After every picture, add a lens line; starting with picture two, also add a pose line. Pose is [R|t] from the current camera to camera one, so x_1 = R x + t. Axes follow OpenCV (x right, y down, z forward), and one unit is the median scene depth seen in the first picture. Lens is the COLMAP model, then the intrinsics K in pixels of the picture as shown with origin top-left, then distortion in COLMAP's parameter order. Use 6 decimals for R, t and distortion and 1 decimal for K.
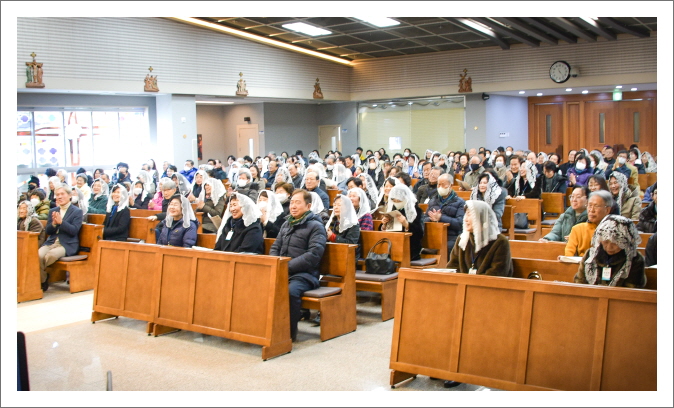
lens RADIAL K [[837.3, 0, 337.0], [0, 837.3, 204.0], [0, 0, 1]] dist [-0.018436, -0.045994]
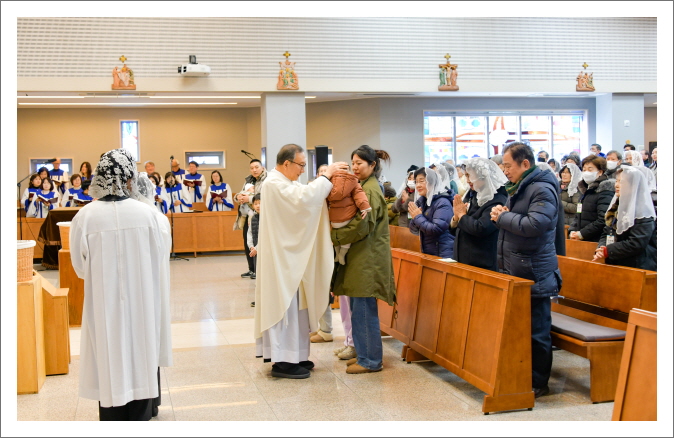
lens RADIAL K [[841.4, 0, 337.0], [0, 841.4, 219.0], [0, 0, 1]] dist [-0.006349, 0.005093]
pose [[0.794950, 0.041249, -0.605271, 0.126641], [-0.045795, 0.998919, 0.007929, 0.006016], [0.604944, 0.021416, 0.795980, 0.154516]]
